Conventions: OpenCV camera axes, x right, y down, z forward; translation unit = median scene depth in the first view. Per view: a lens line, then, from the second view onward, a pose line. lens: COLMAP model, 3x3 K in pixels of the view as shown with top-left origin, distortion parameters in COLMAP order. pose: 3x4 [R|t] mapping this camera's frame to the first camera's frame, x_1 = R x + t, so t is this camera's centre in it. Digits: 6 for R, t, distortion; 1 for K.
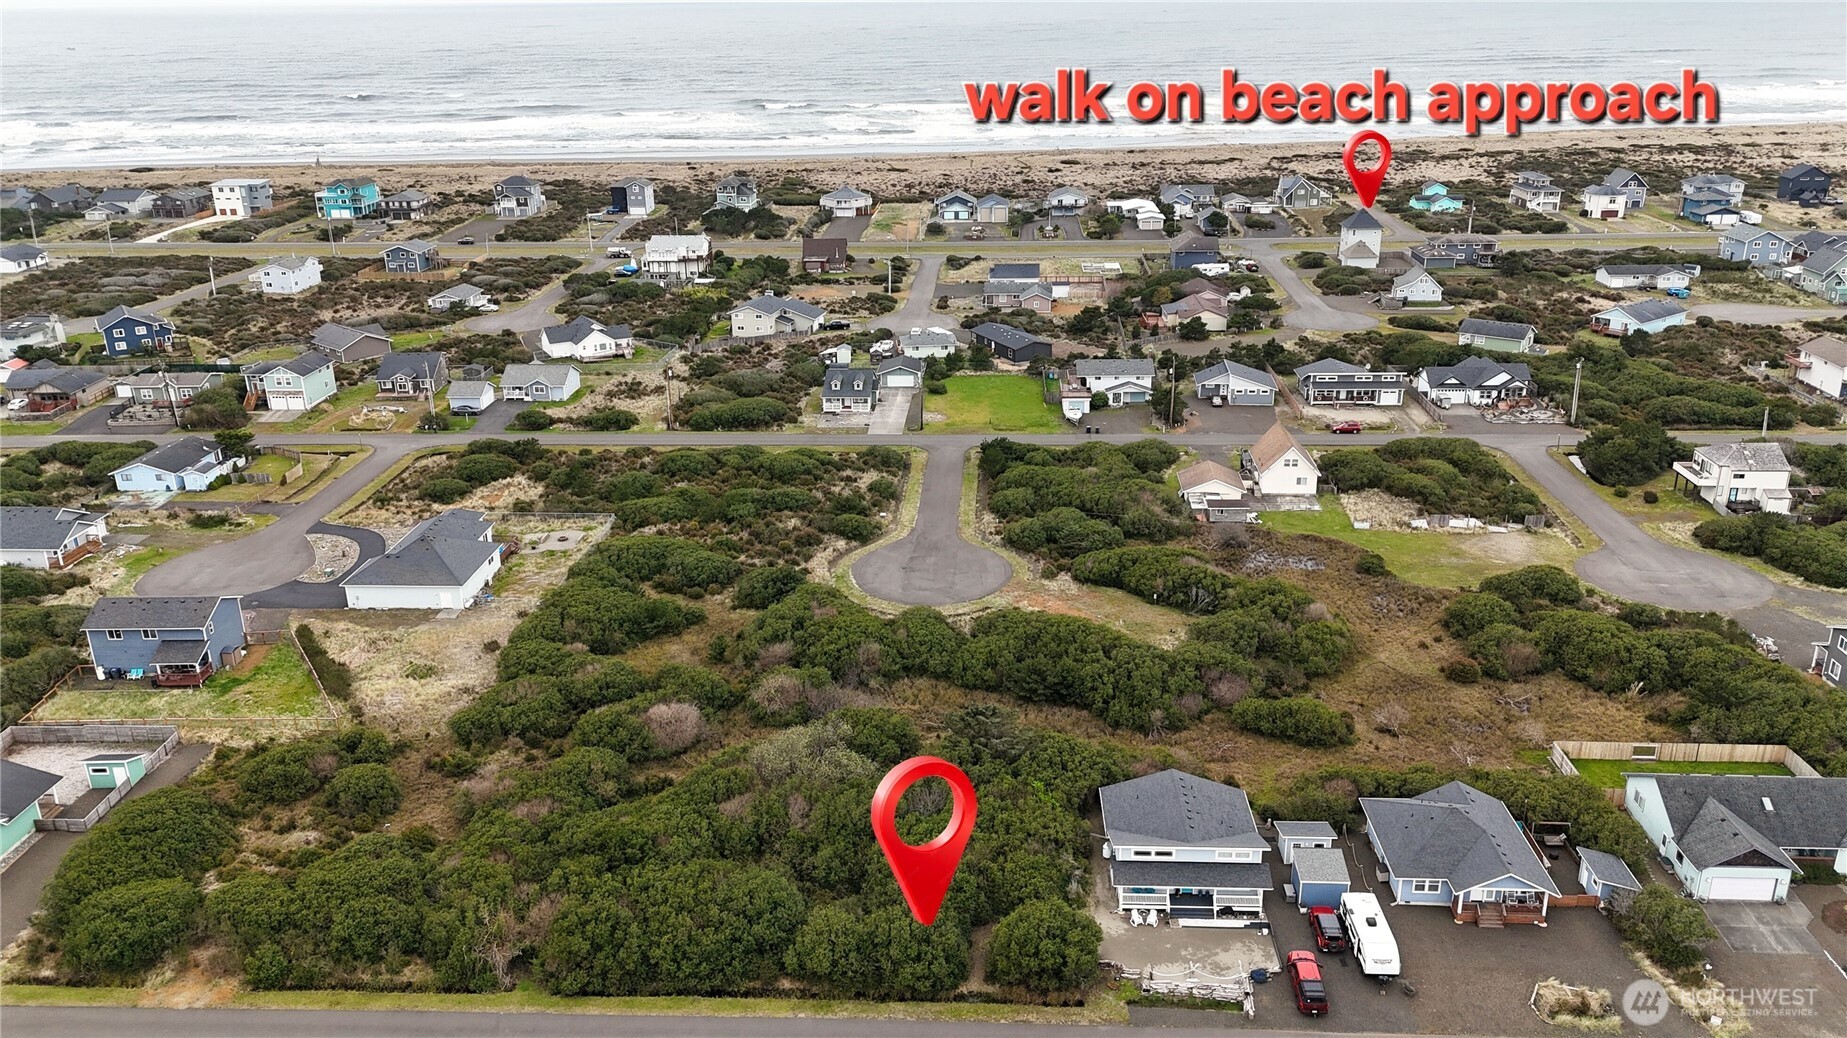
lens RADIAL K [[1380.7, 0, 924.3], [0, 1380.7, 521.7], [0, 0, 1]] dist [0.089139, -0.081497]
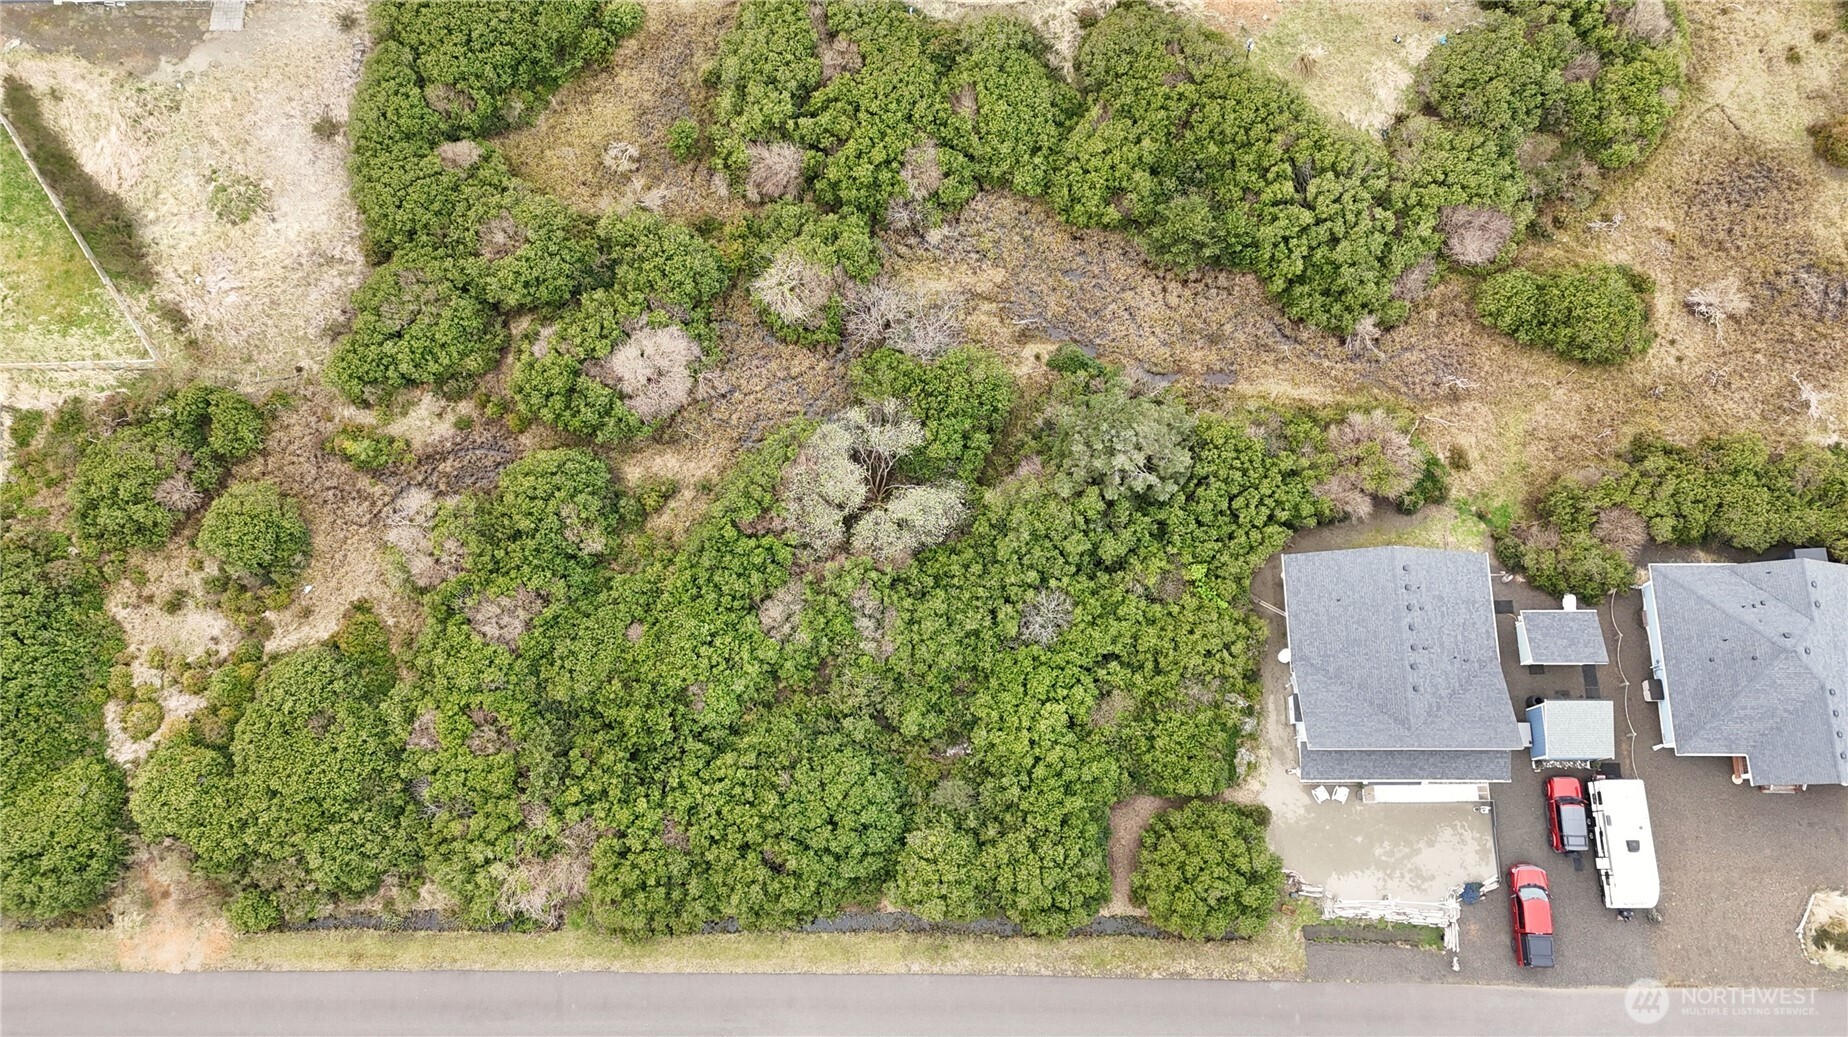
lens RADIAL K [[1353.4, 0, 924.7], [0, 1353.4, 513.7], [0, 0, 1]] dist [0.082627, -0.073300]
pose [[0.998630, -0.051505, -0.009278, -0.031605], [0.037938, 0.590342, 0.806261, -0.248290], [-0.036049, -0.805508, 0.591487, 0.384042]]
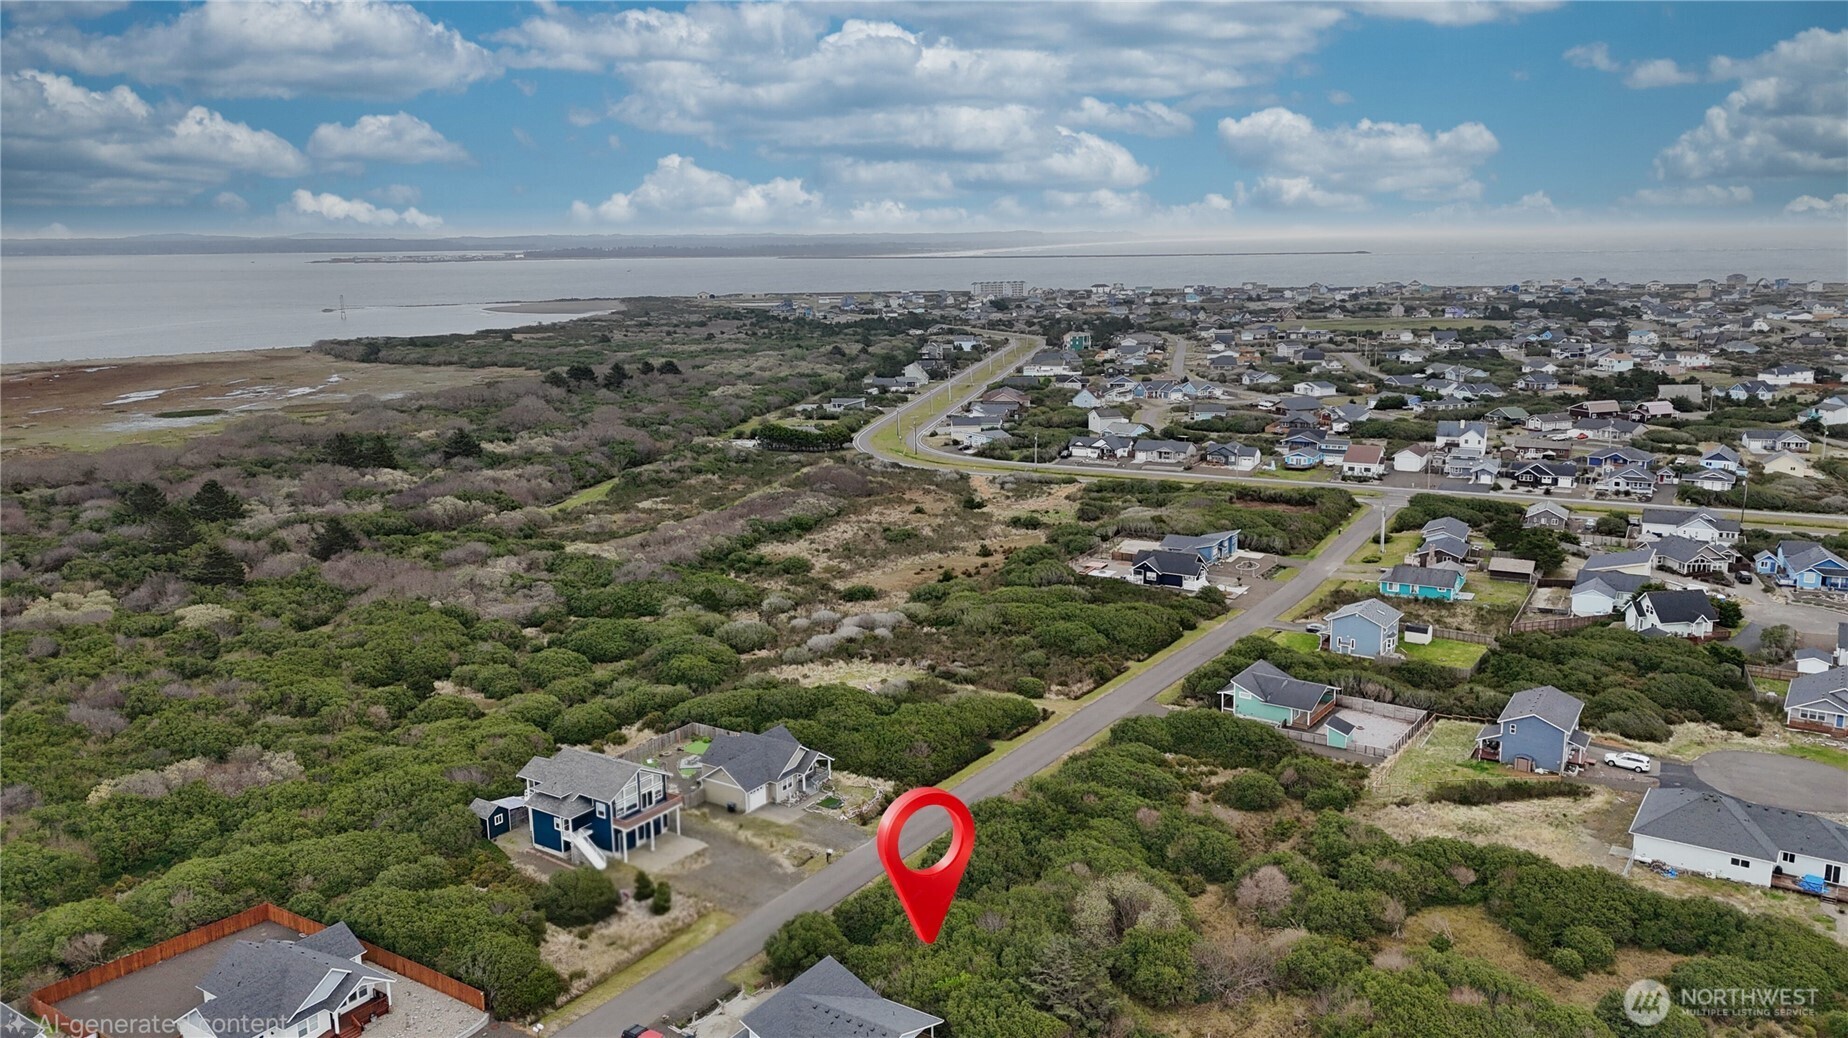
lens RADIAL K [[1371.0, 0, 925.6], [0, 1371.0, 524.4], [0, 0, 1]] dist [0.099644, -0.106059]
pose [[-0.519081, 0.200141, -0.830962, 0.554801], [-0.281901, 0.877711, 0.387497, -0.311787], [0.806899, 0.435392, -0.399183, 0.776242]]
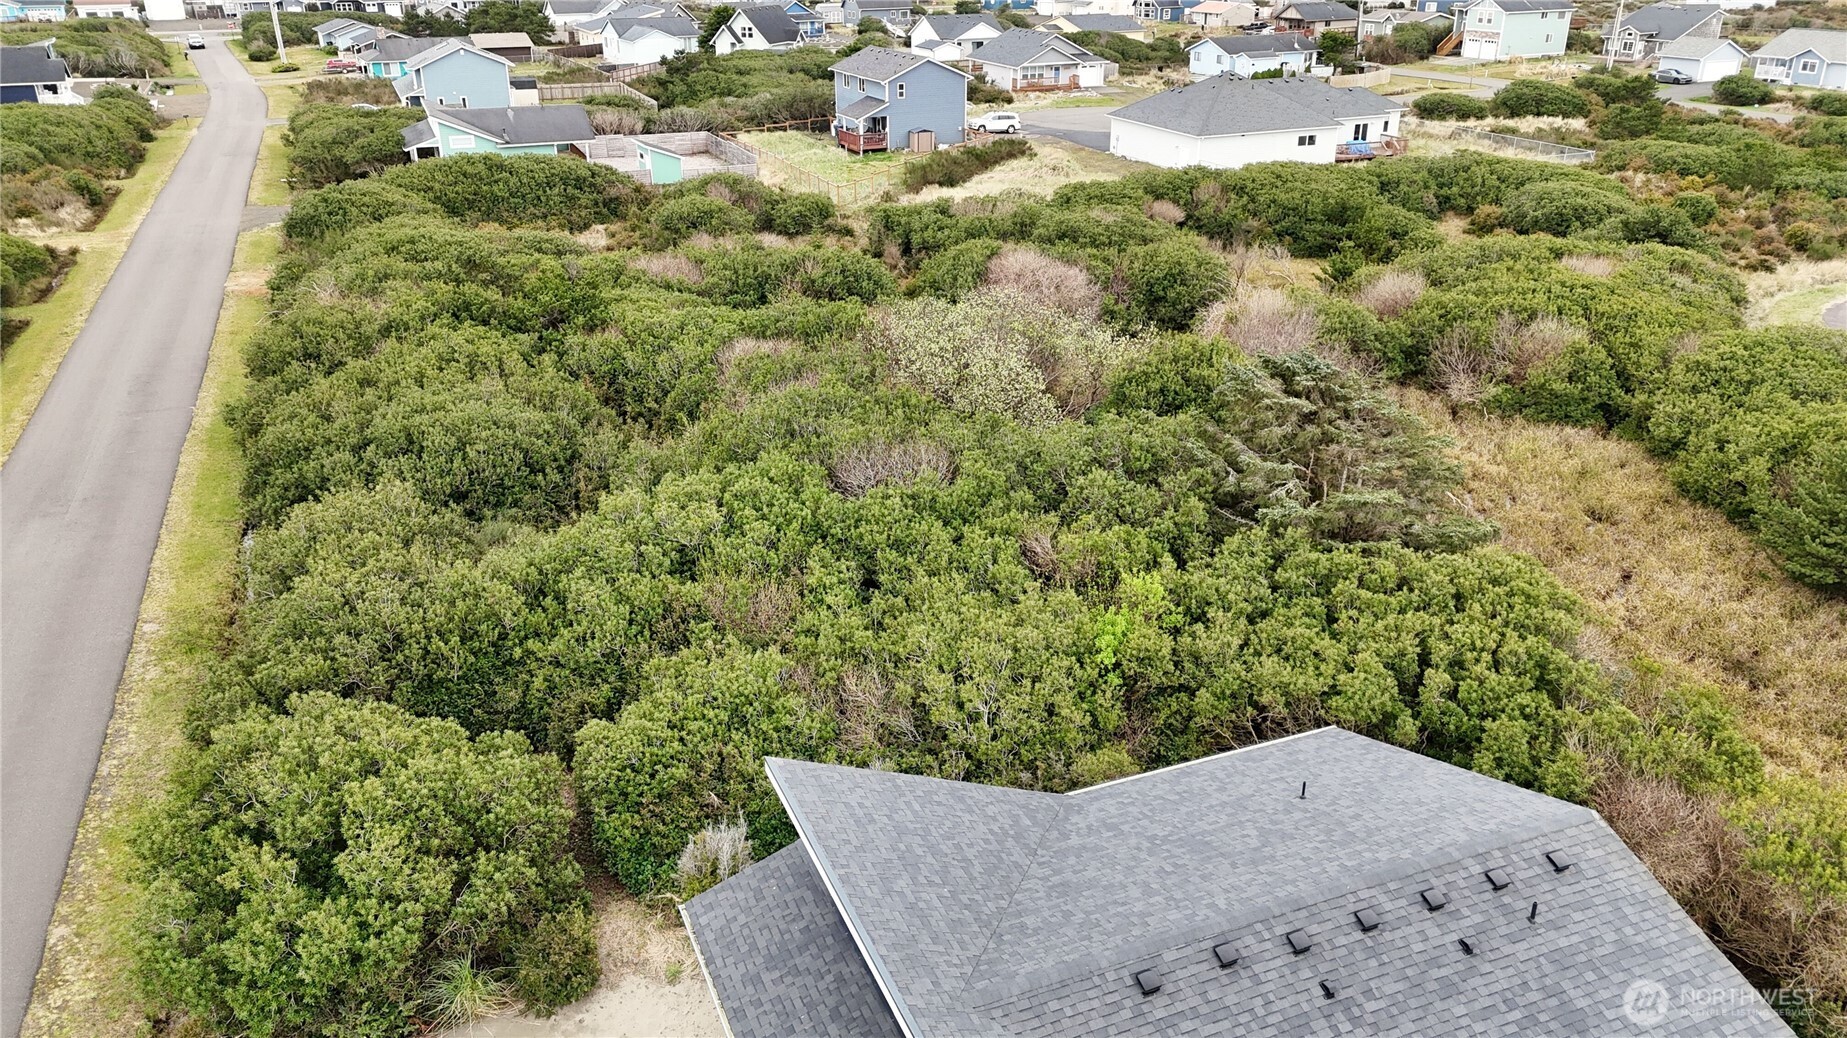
lens RADIAL K [[1352.6, 0, 924.2], [0, 1352.6, 514.2], [0, 0, 1]] dist [0.082627, -0.073300]
pose [[0.423894, 0.372756, -0.825450, 0.174084], [-0.322756, 0.913719, 0.246872, 0.078308], [0.846252, 0.161771, 0.507629, 0.514726]]
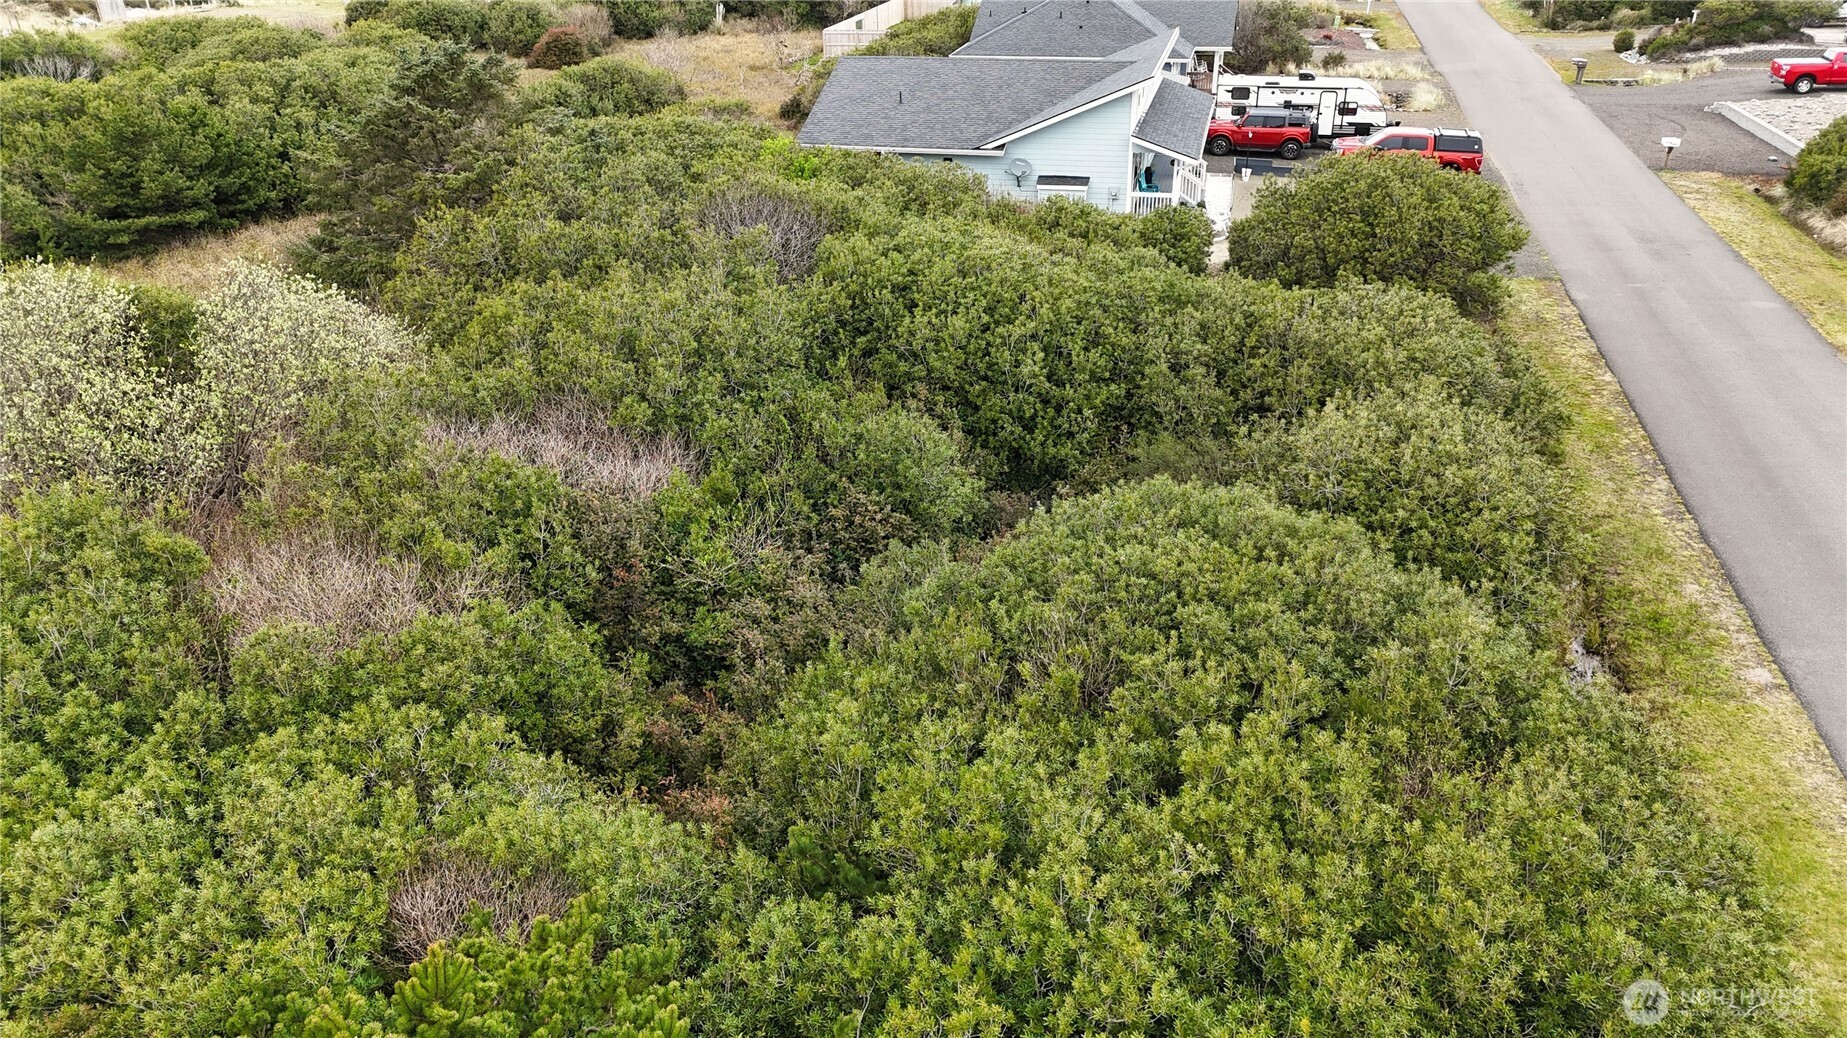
lens RADIAL K [[1352.6, 0, 924.2], [0, 1352.6, 514.2], [0, 0, 1]] dist [0.082627, -0.073300]
pose [[0.180936, -0.424737, 0.887052, -0.164521], [0.356408, 0.868948, 0.343370, 0.102977], [-0.916644, 0.254024, 0.308604, 0.551107]]
